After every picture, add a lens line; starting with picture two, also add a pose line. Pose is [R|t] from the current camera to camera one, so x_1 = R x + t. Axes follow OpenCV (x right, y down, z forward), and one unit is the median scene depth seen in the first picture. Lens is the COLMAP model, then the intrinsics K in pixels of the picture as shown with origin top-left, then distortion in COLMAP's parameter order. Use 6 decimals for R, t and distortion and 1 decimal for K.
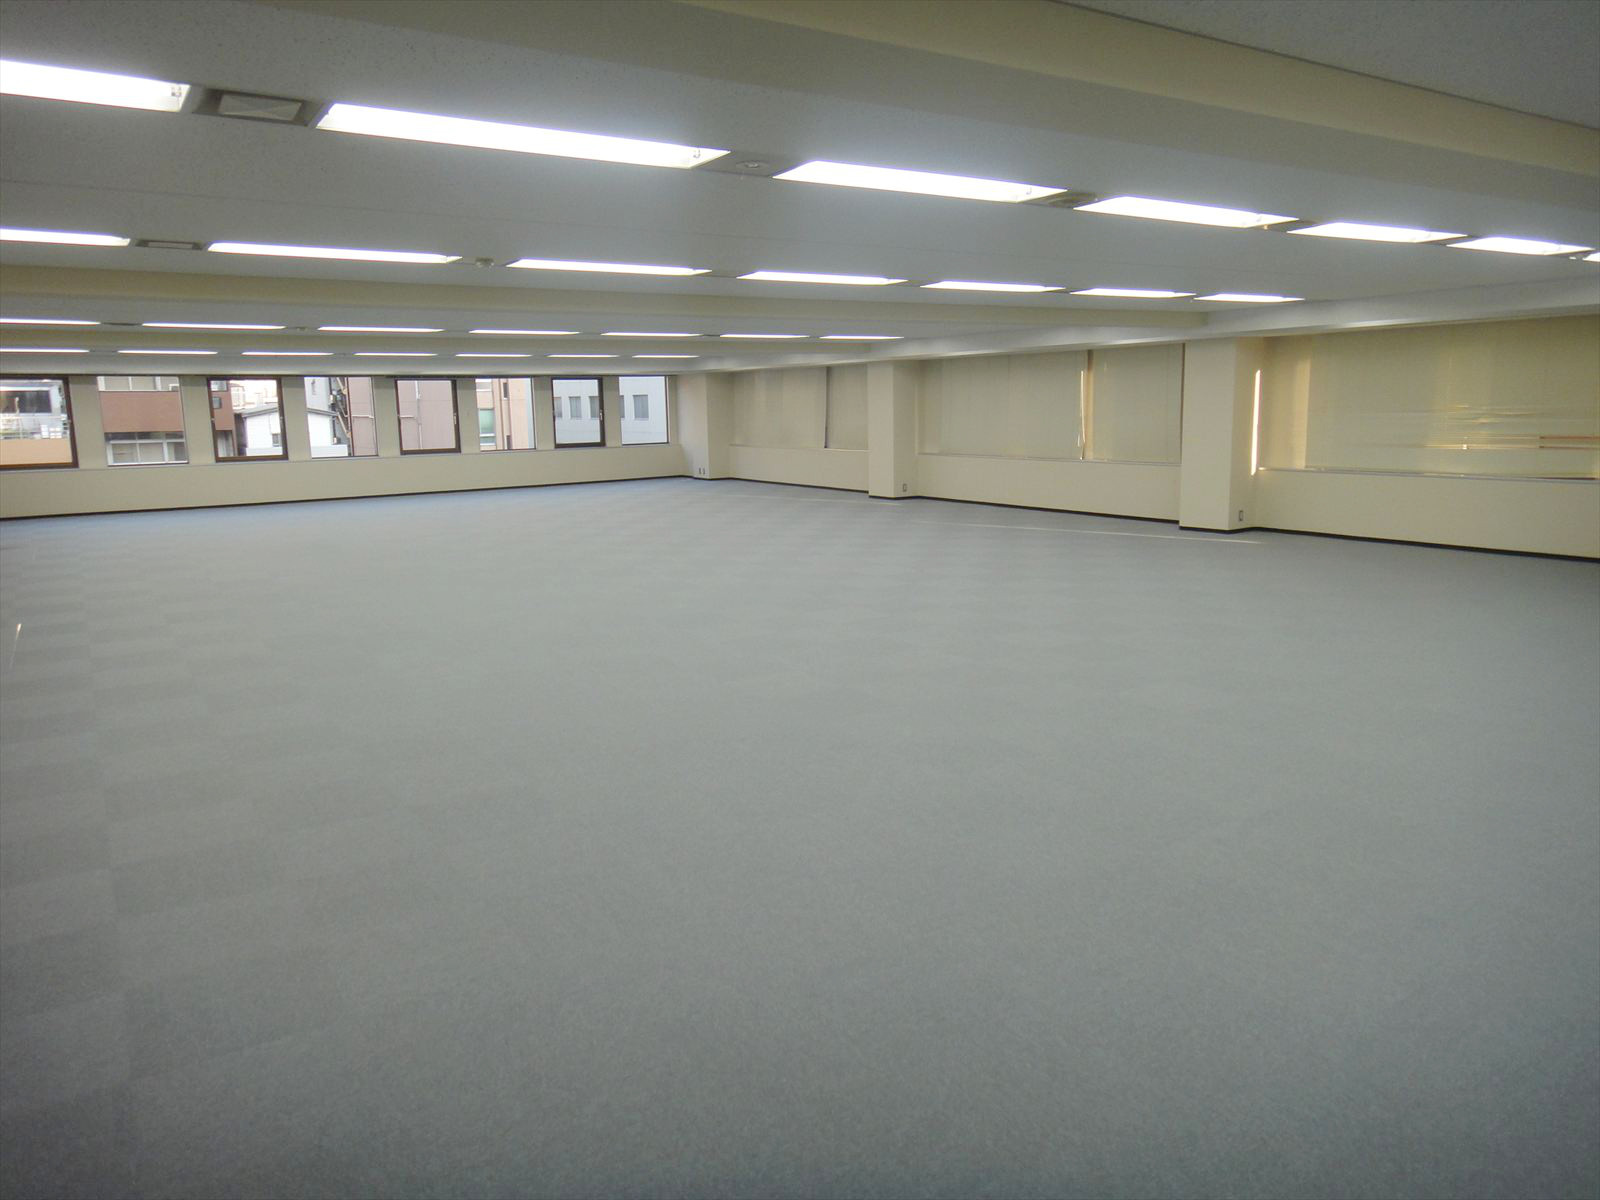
lens RADIAL K [[1149.3, 0, 800.0], [0, 1149.3, 600.0], [0, 0, 1]] dist [0.021229, -0.004370]
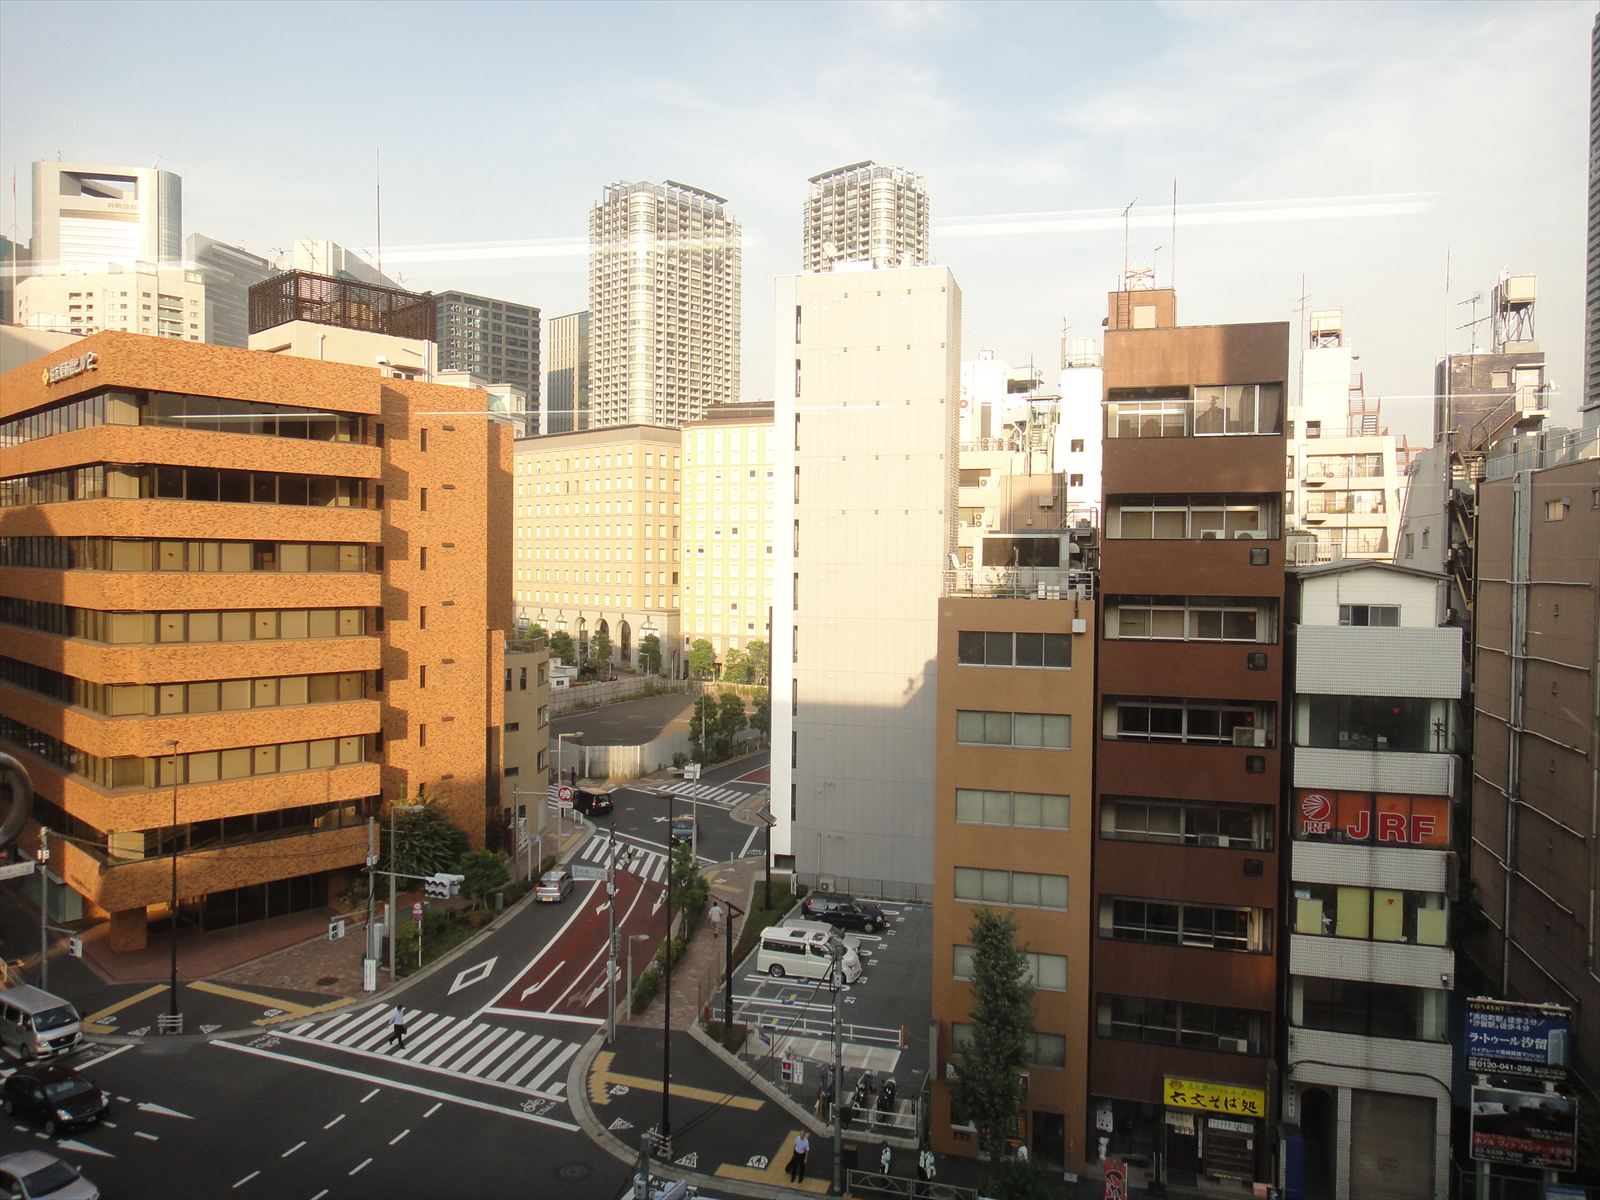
lens RADIAL K [[1149.3, 0, 800.0], [0, 1149.3, 600.0], [0, 0, 1]] dist [0.021229, -0.004370]
pose [[0.625427, 0.040196, -0.779247, -0.150519], [-0.148585, 0.986533, -0.068367, -0.059596], [0.766005, 0.158543, 0.622977, 0.381744]]
